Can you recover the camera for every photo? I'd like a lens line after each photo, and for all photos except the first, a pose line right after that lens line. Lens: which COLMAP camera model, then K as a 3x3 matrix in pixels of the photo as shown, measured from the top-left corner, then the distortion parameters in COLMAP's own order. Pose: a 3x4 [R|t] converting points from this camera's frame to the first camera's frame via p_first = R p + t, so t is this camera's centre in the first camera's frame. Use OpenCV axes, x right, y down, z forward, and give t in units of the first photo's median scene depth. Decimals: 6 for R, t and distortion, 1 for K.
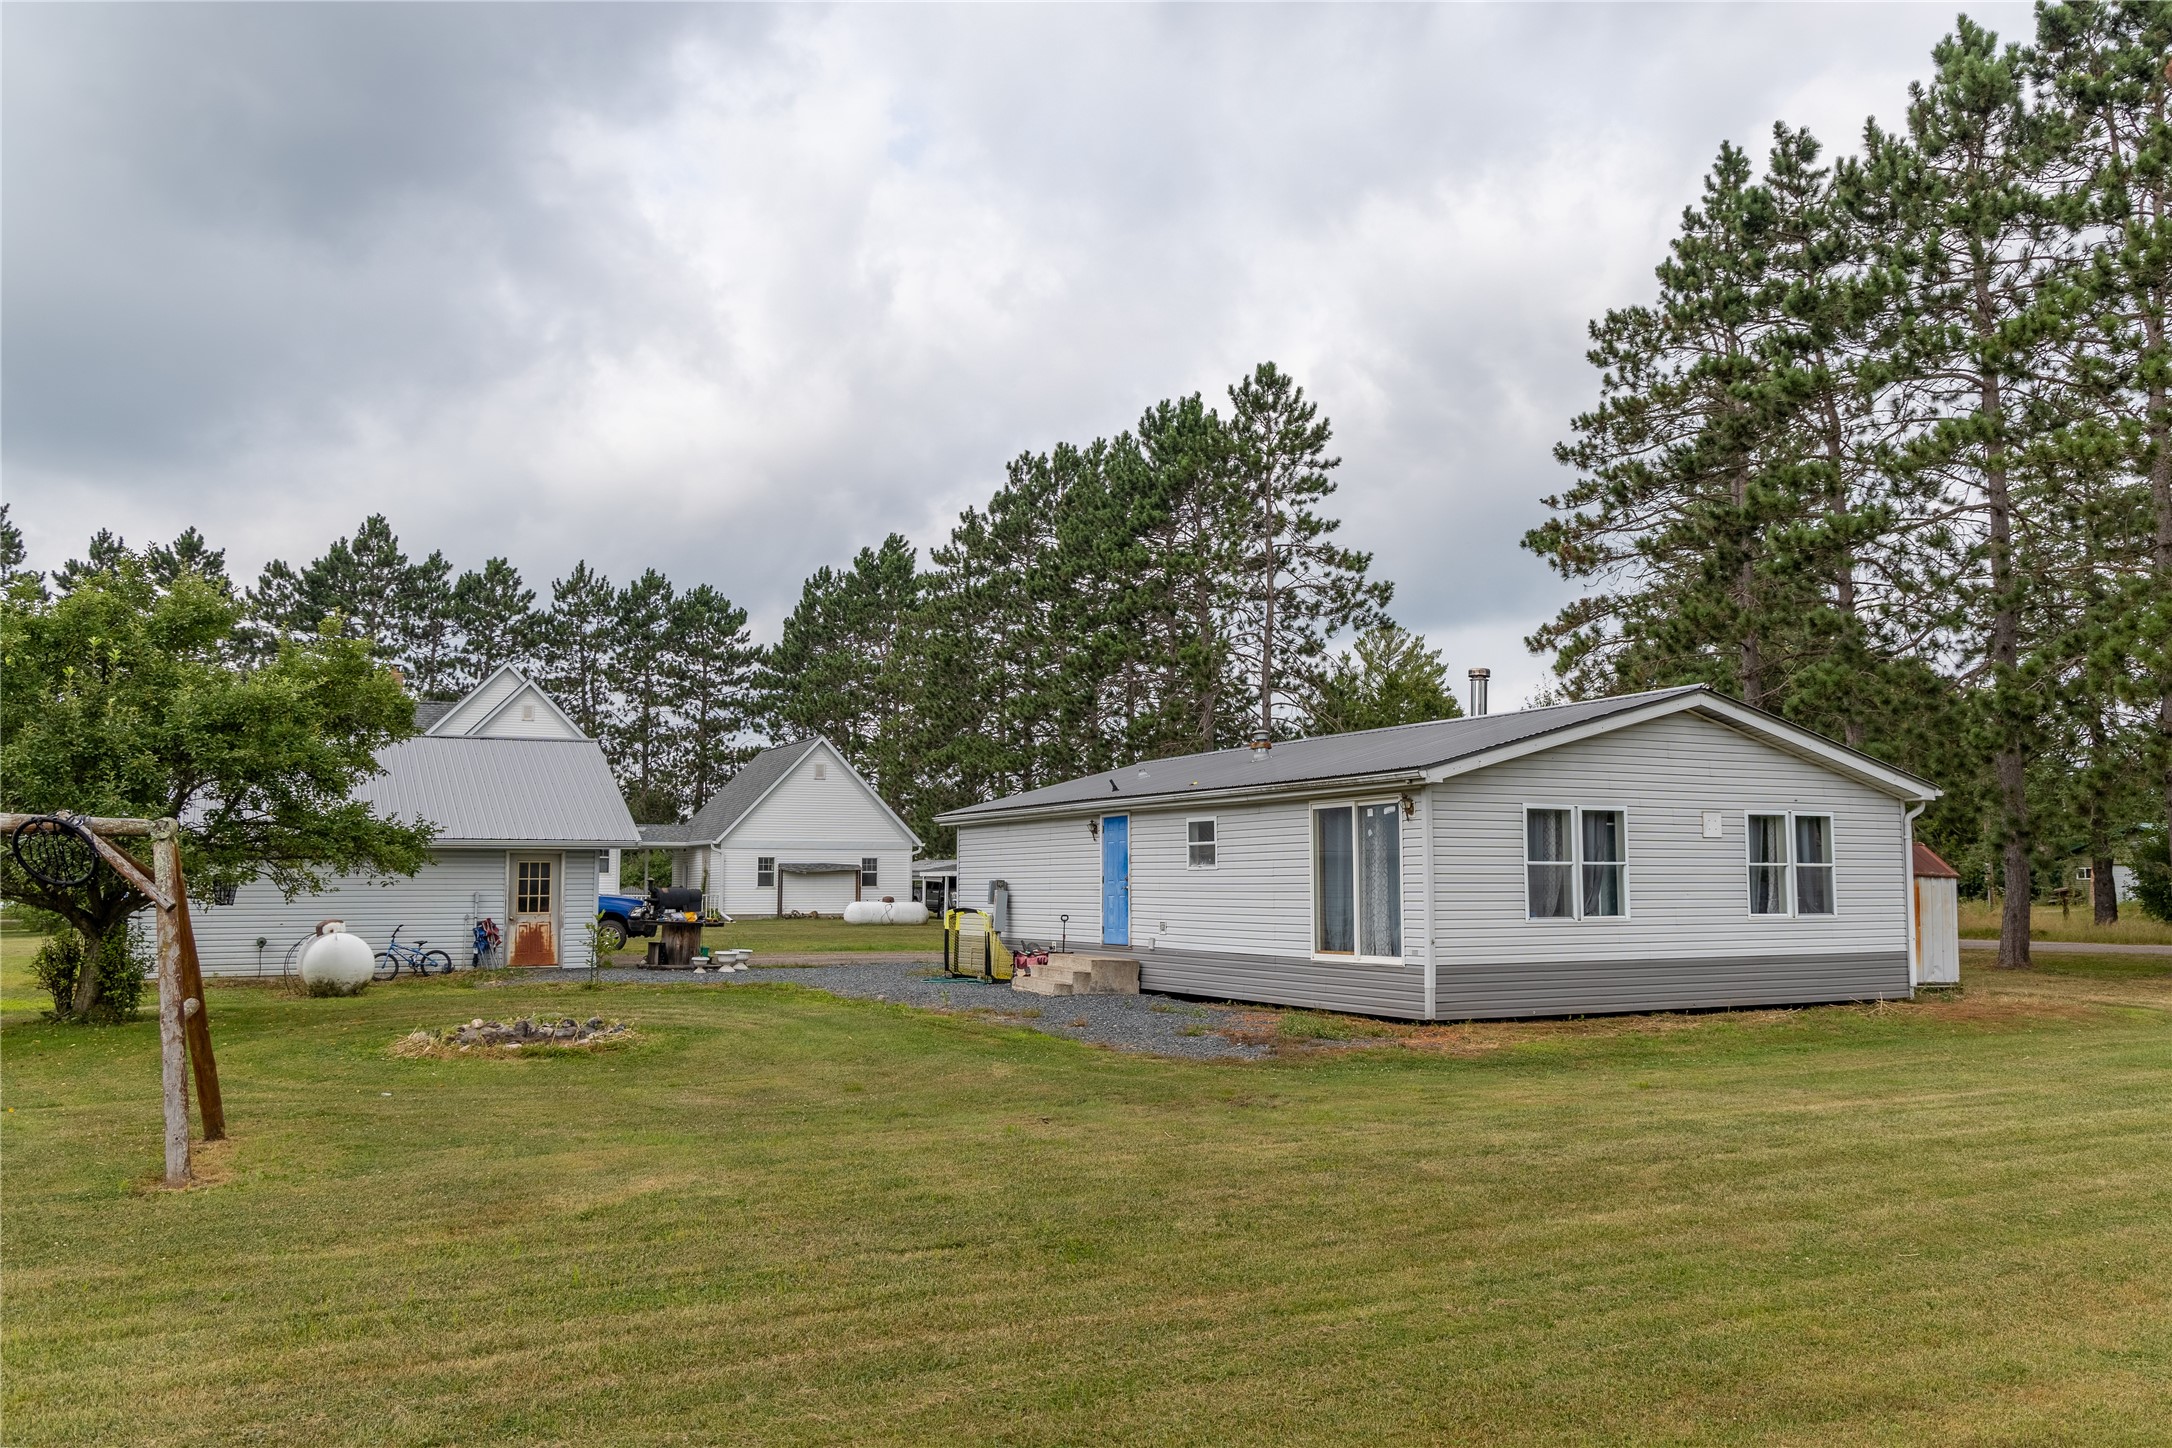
lens RADIAL K [[1707.5, 0, 1092.3], [0, 1707.5, 724.3], [0, 0, 1]] dist [0.018504, 0.000442]
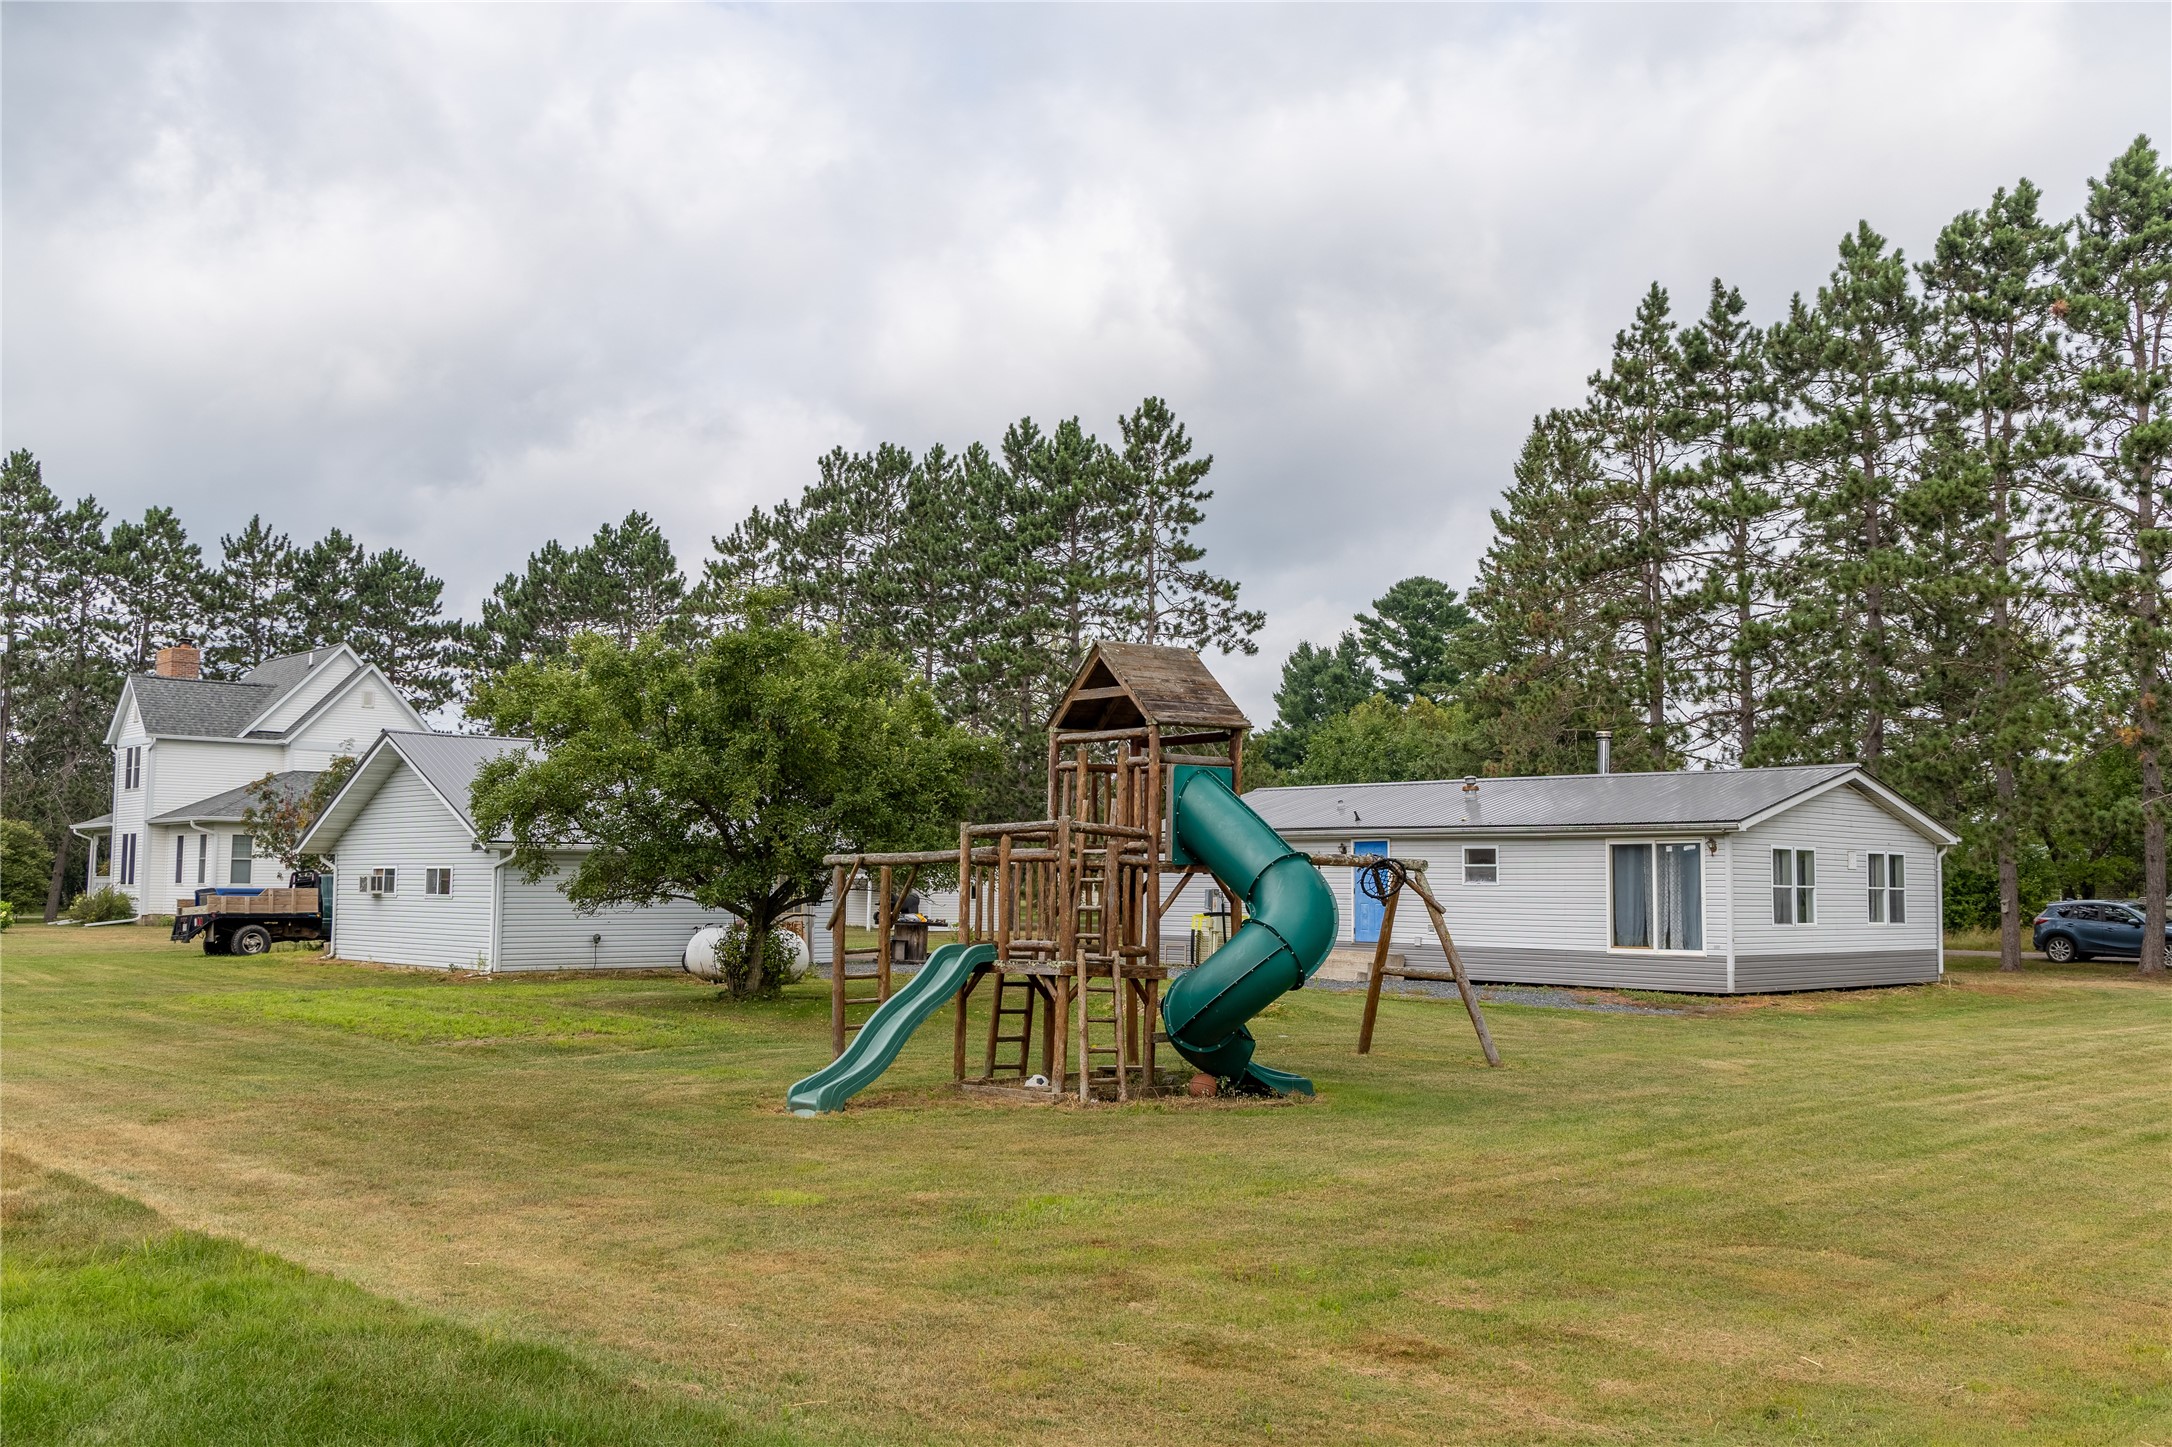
lens RADIAL K [[1898.9, 0, 1082.0], [0, 1898.9, 730.2], [0, 0, 1]] dist [-0.019660, 0.004789]
pose [[0.967891, 0.035126, 0.248905, -0.226122], [-0.038071, 0.999250, 0.007027, -0.012615], [-0.248472, -0.016278, 0.968502, -0.128173]]
